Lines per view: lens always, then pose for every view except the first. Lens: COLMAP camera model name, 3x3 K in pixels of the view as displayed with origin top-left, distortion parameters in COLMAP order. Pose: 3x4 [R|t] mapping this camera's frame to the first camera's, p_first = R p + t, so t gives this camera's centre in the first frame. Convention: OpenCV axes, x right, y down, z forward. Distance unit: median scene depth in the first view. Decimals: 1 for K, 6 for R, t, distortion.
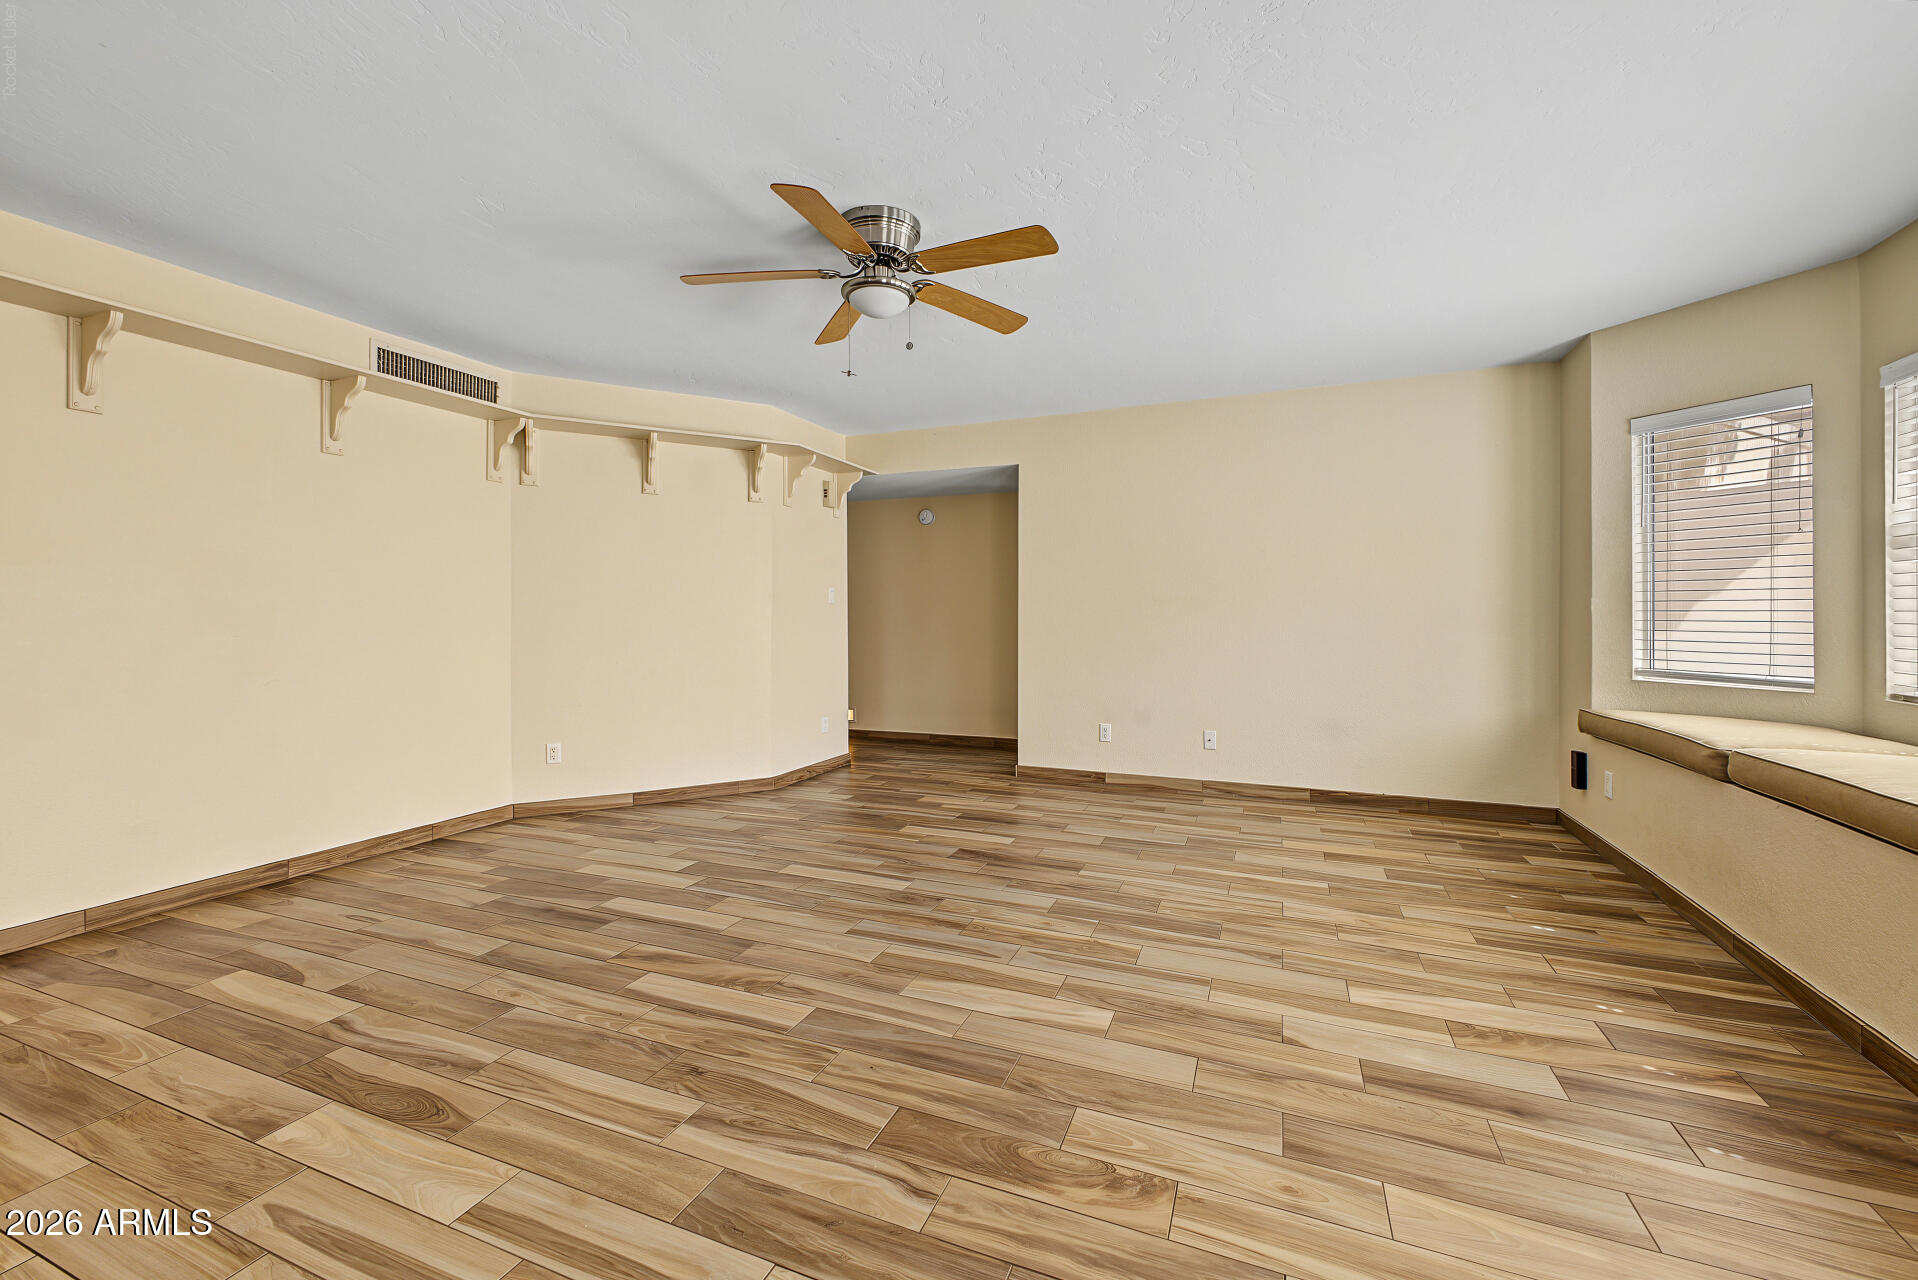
lens RADIAL K [[786.9, 0, 956.8], [0, 786.9, 608.5], [0, 0, 1]] dist [0.024722, -0.005970]
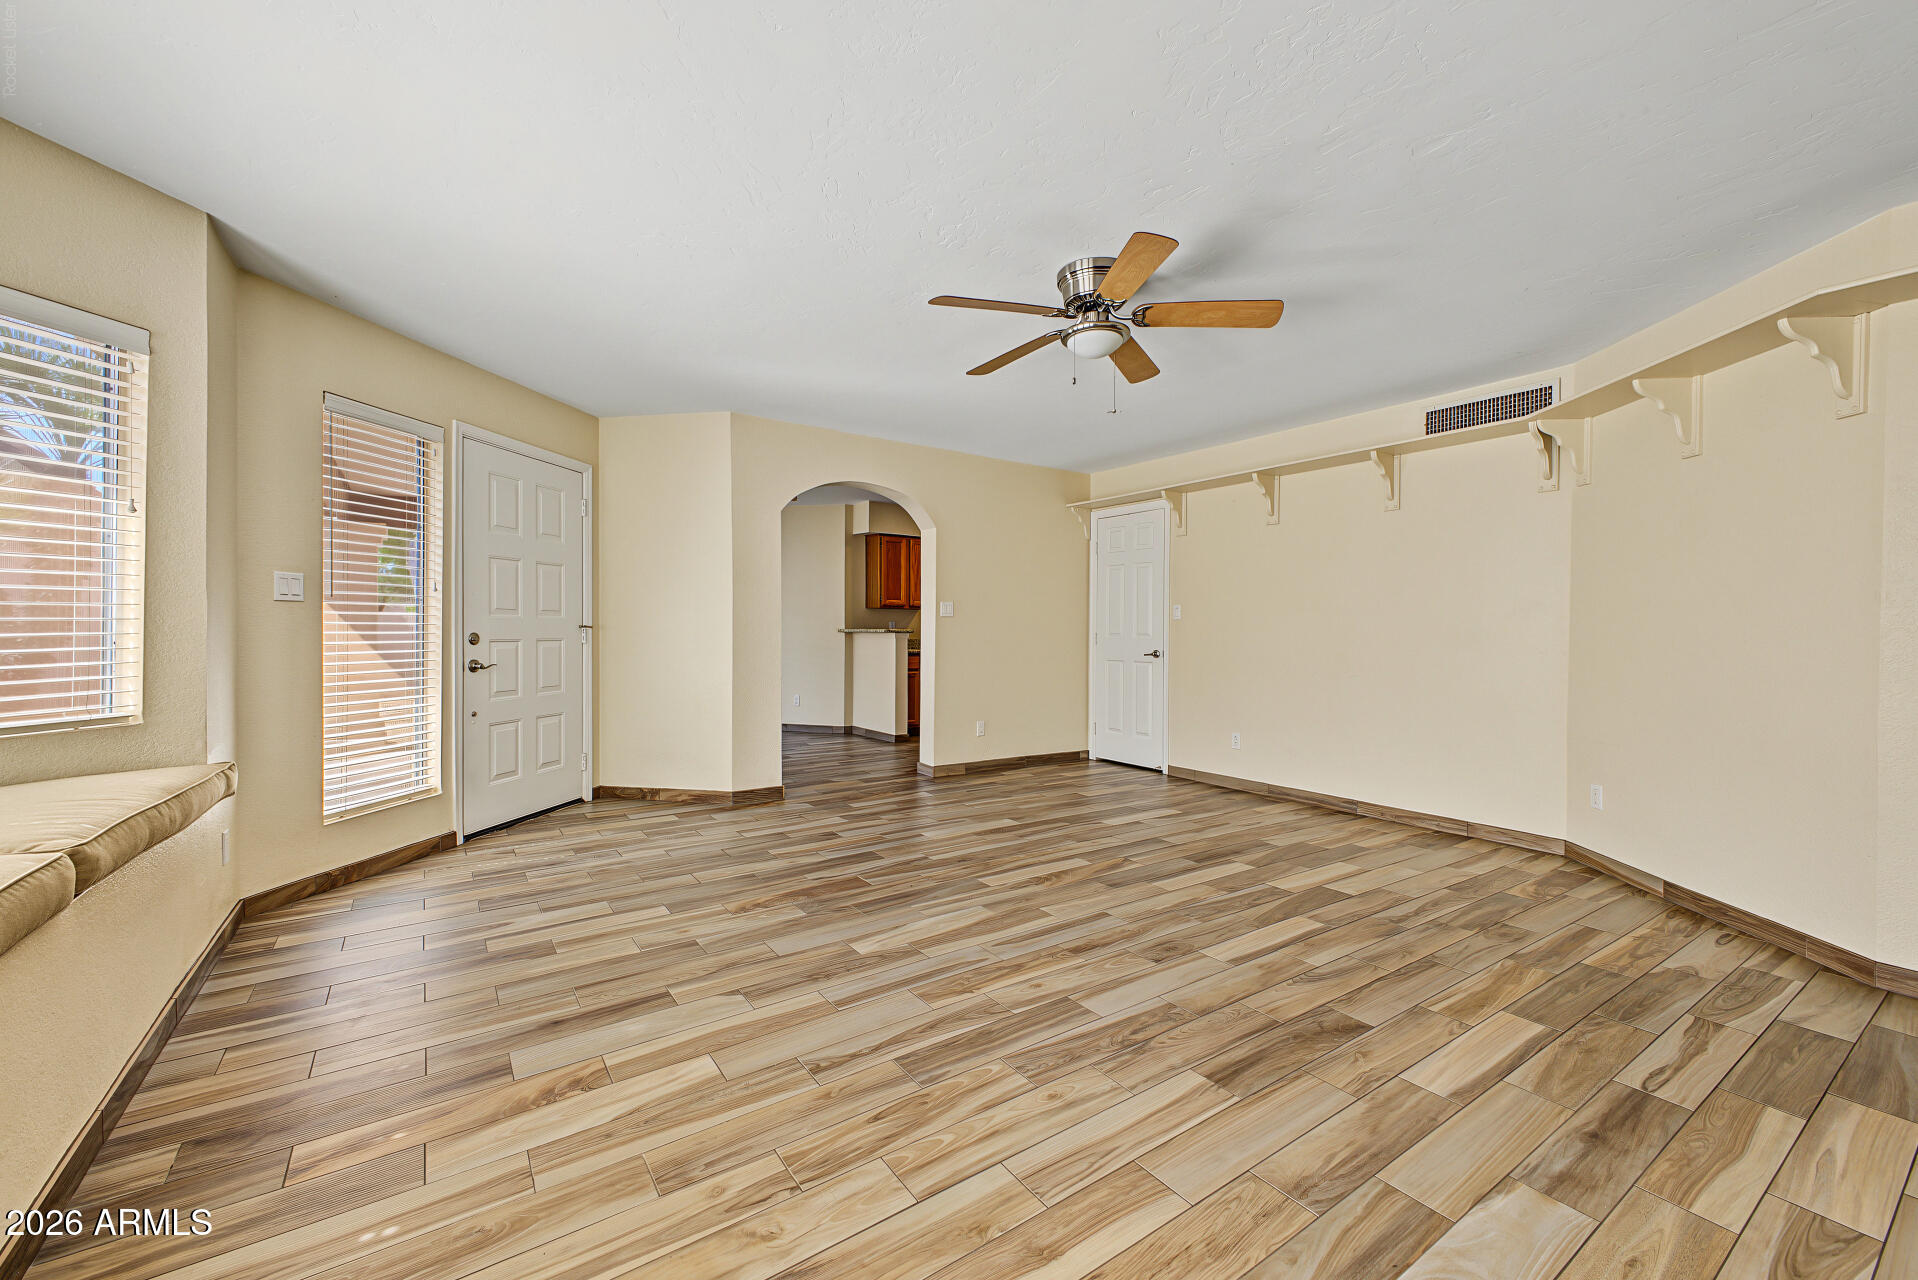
lens RADIAL K [[760.9, 0, 962.4], [0, 760.9, 632.9], [0, 0, 1]] dist [0.021331, -0.004873]
pose [[-0.539954, 0.001121, -0.841694, 0.884524], [-0.000364, 0.999999, 0.001566, 0.008747], [0.841695, 0.001152, -0.539953, 1.411829]]
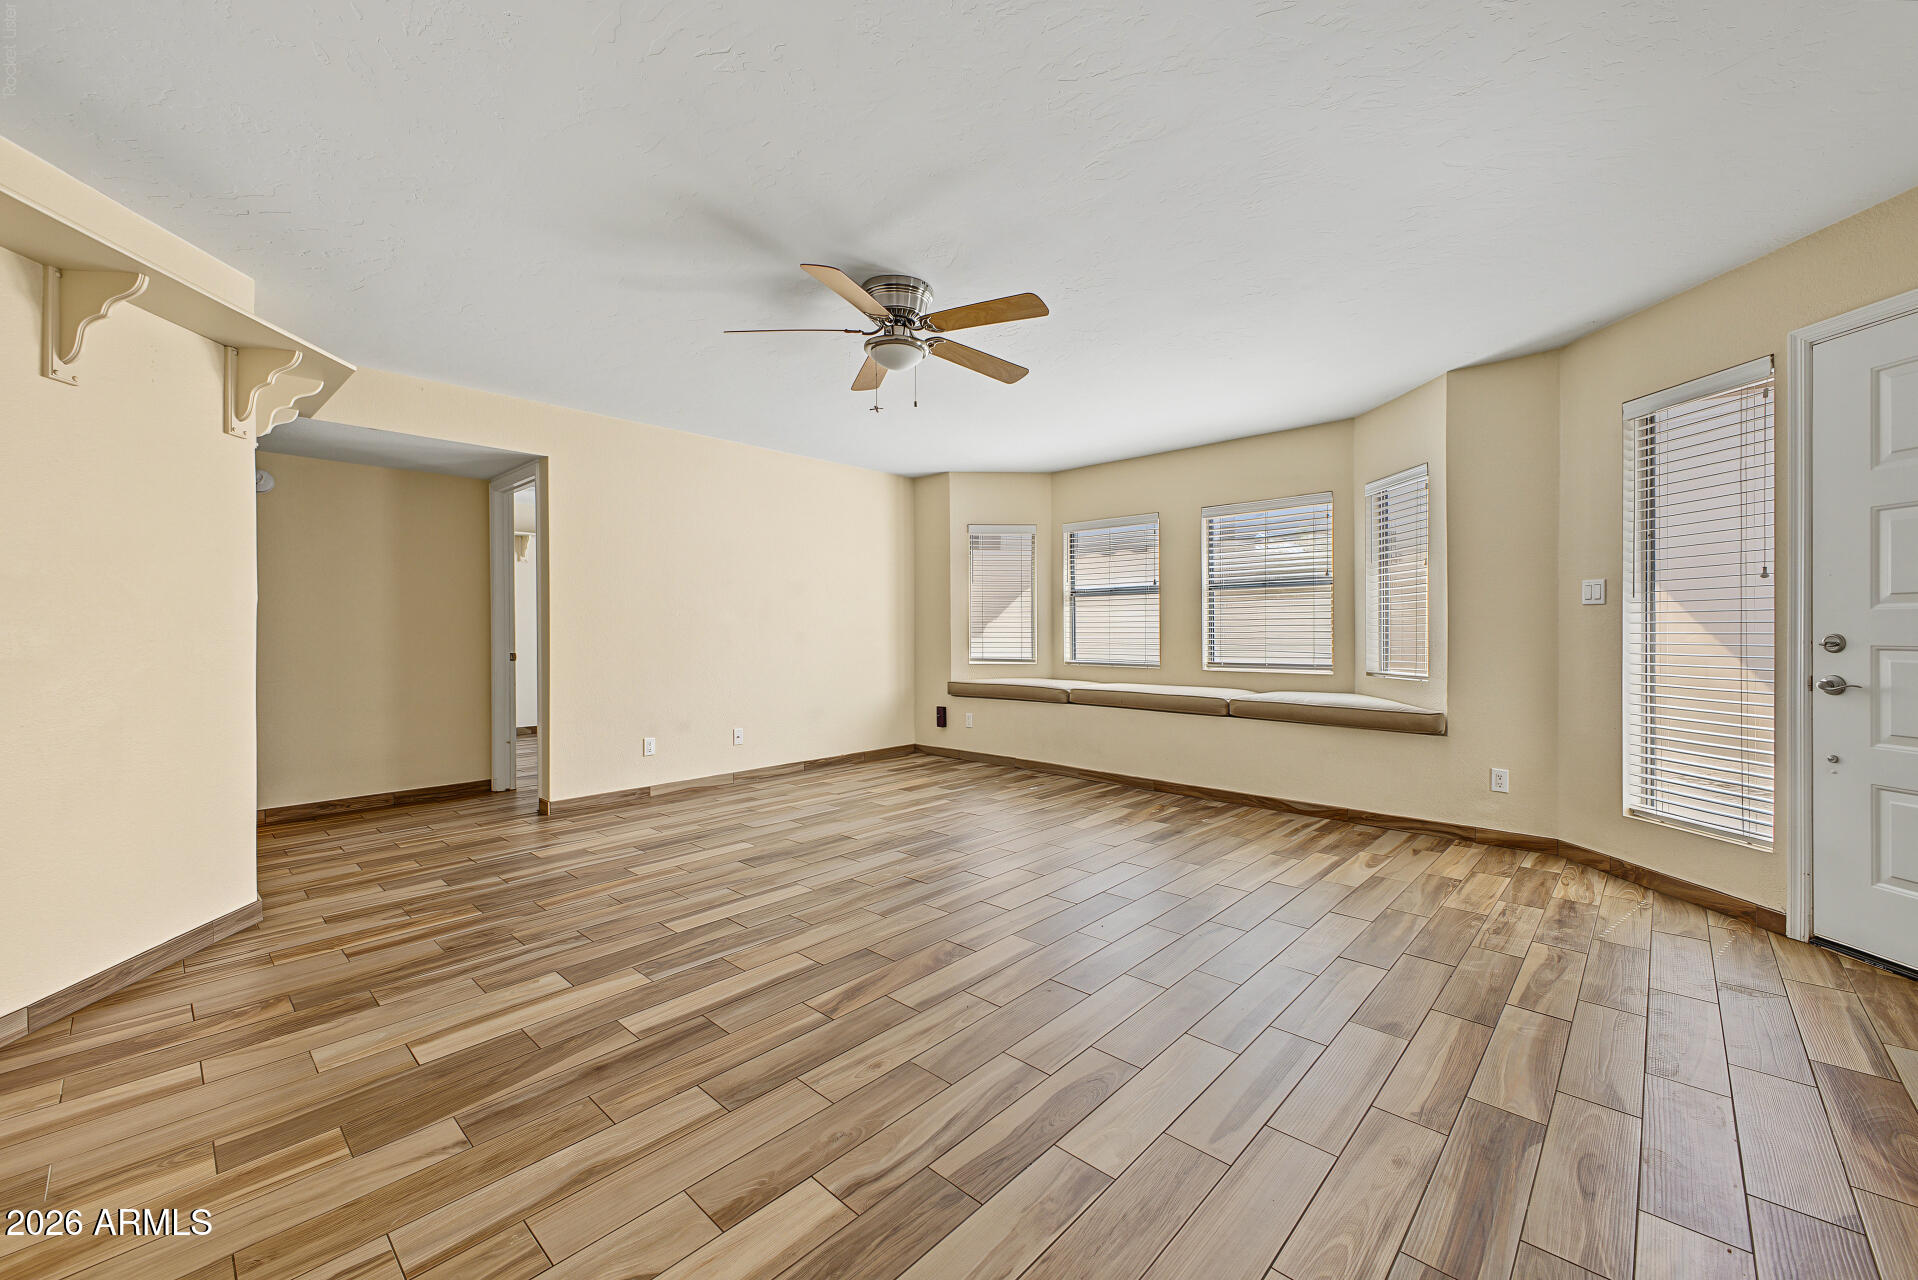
lens RADIAL K [[760.9, 0, 962.4], [0, 760.9, 632.9], [0, 0, 1]] dist [0.021331, -0.004873]
pose [[0.342366, -0.005635, 0.939550, -1.100600], [-0.002685, 0.999972, 0.006976, 0.005692], [-0.939563, -0.004911, 0.342342, 0.529800]]
